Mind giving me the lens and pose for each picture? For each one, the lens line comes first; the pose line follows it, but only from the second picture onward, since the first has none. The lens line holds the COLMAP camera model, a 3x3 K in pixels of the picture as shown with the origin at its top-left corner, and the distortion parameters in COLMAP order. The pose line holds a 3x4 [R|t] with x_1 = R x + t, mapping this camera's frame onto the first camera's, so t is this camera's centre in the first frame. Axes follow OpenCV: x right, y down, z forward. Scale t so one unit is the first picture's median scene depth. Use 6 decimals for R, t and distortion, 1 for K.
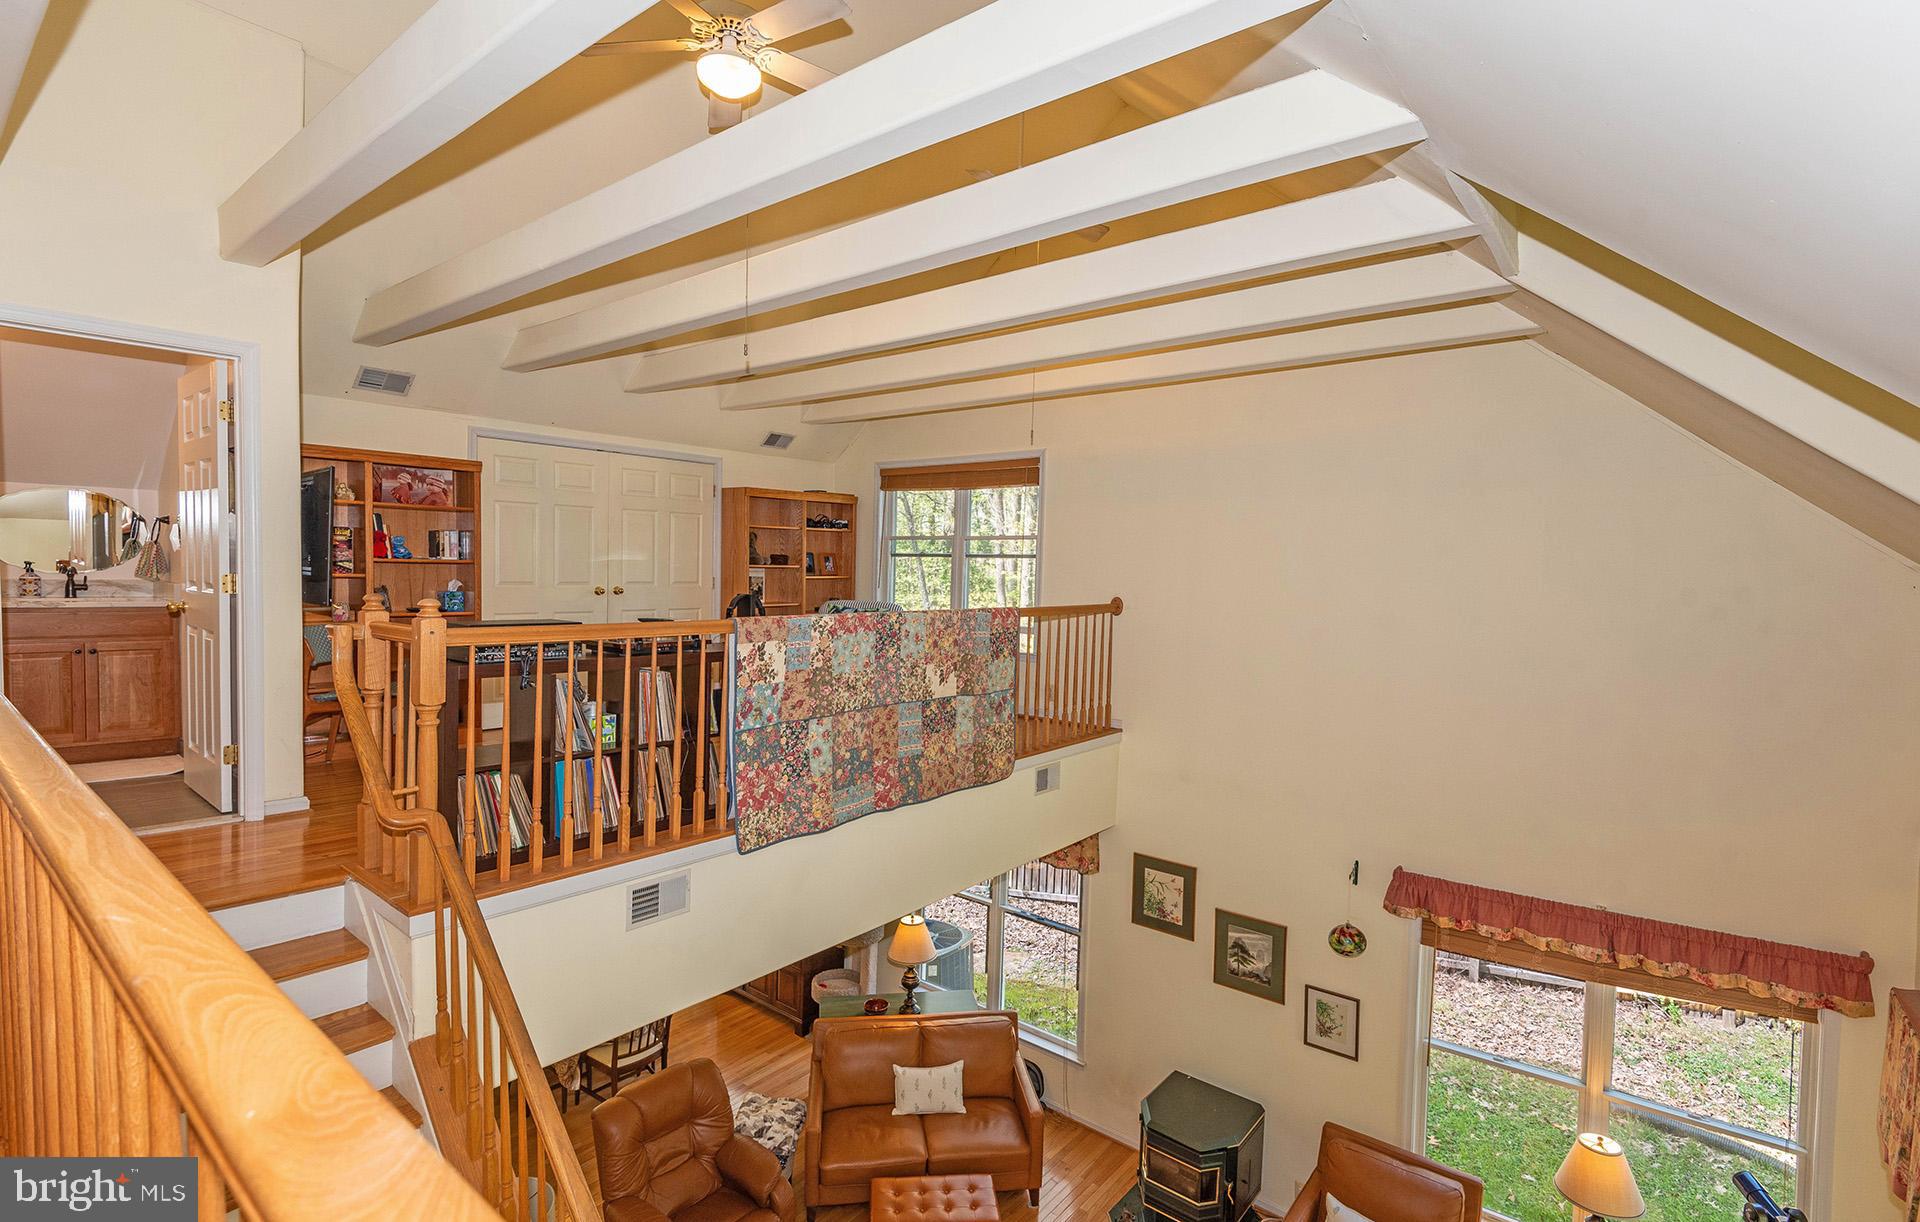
lens RADIAL K [[897.6, 0, 930.8], [0, 897.6, 618.8], [0, 0, 1]] dist [-0.000691, -0.002487]
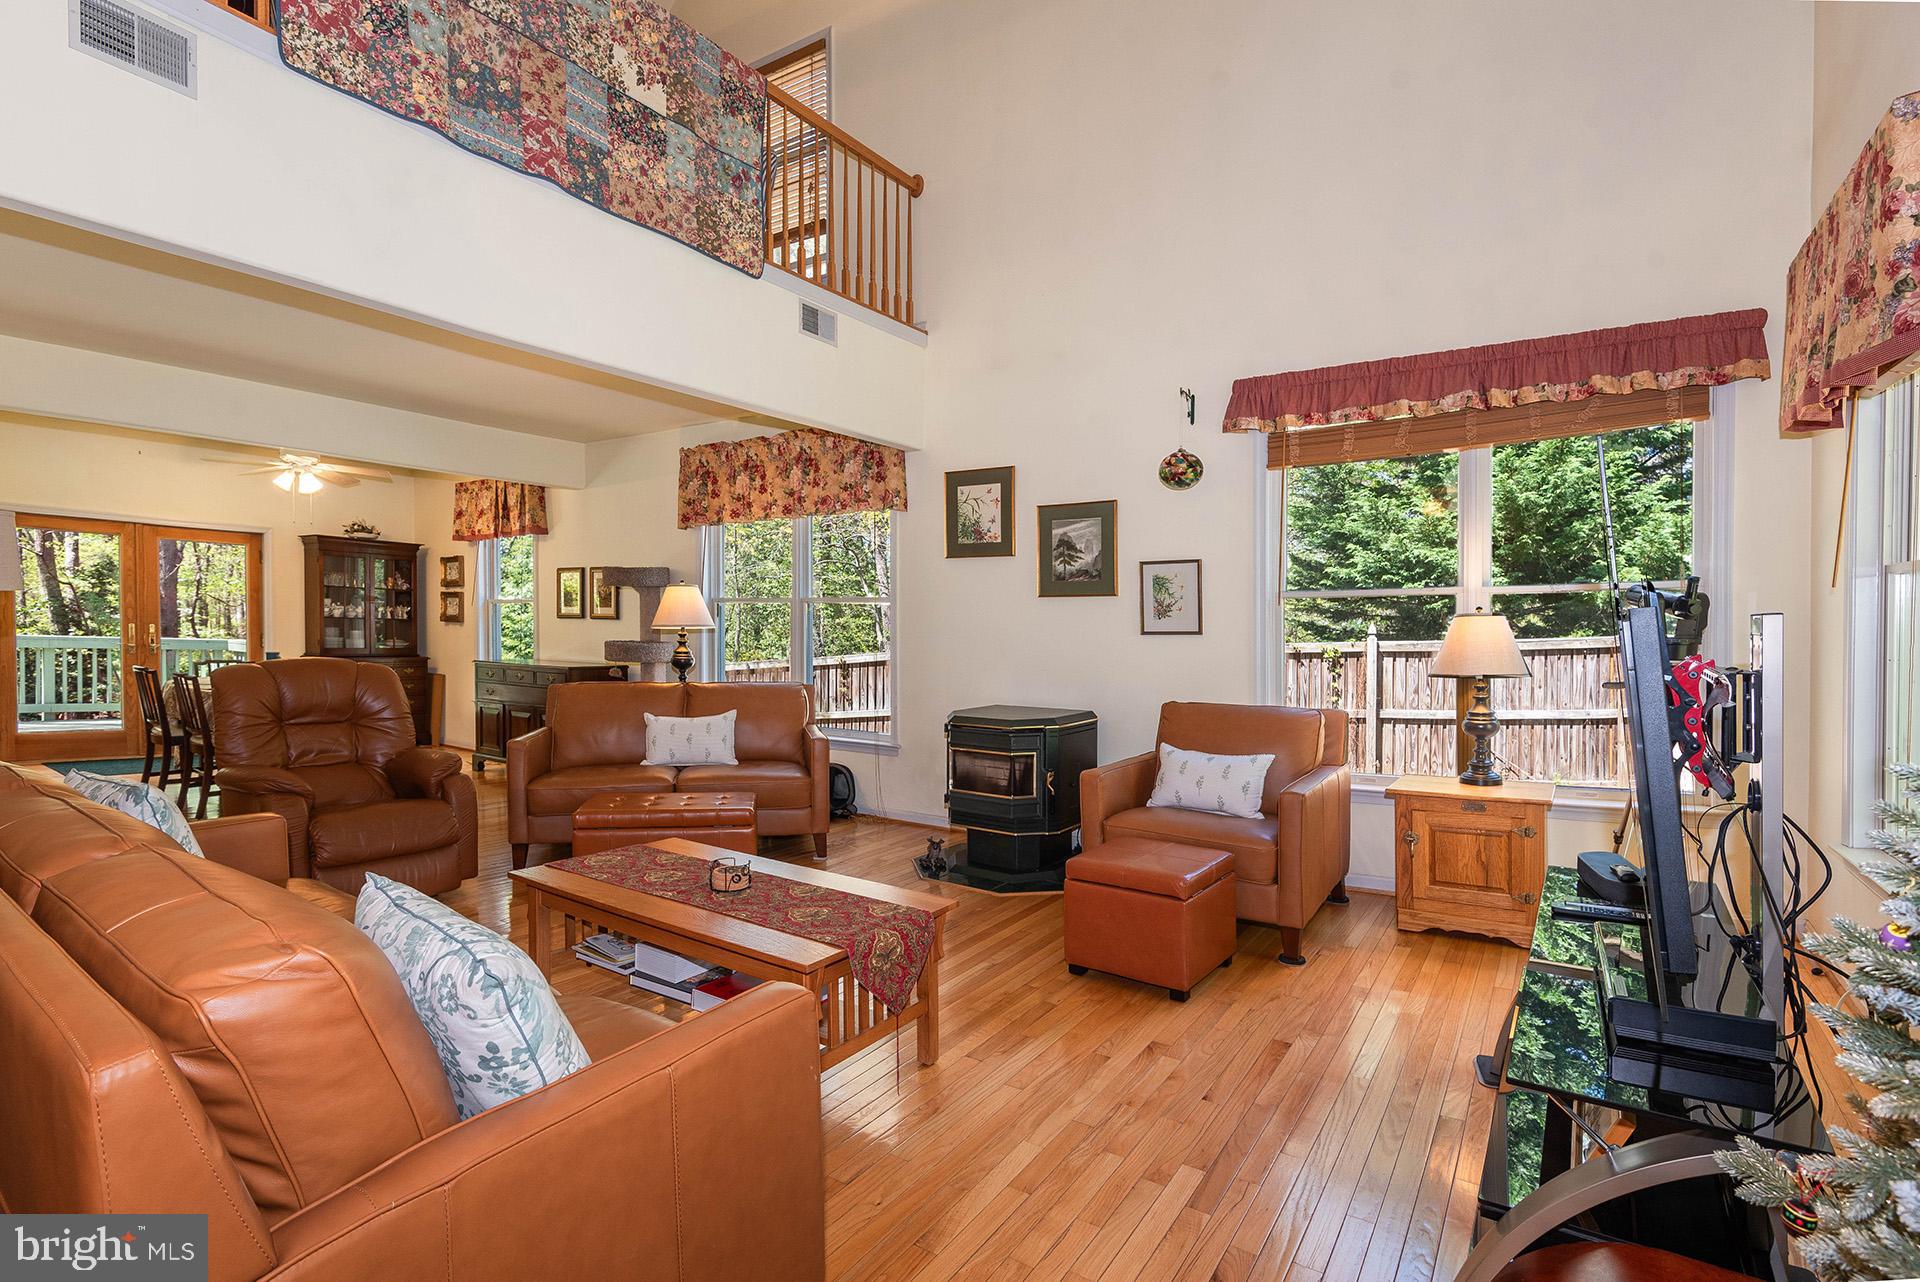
lens RADIAL K [[911.9, 0, 936.7], [0, 911.9, 672.5], [0, 0, 1]] dist [-0.014229, -0.004562]
pose [[0.994775, -0.035654, 0.095658, 0.145251], [0.036607, 0.999296, -0.008220, 0.498345], [-0.095298, 0.011679, 0.995380, 0.182911]]
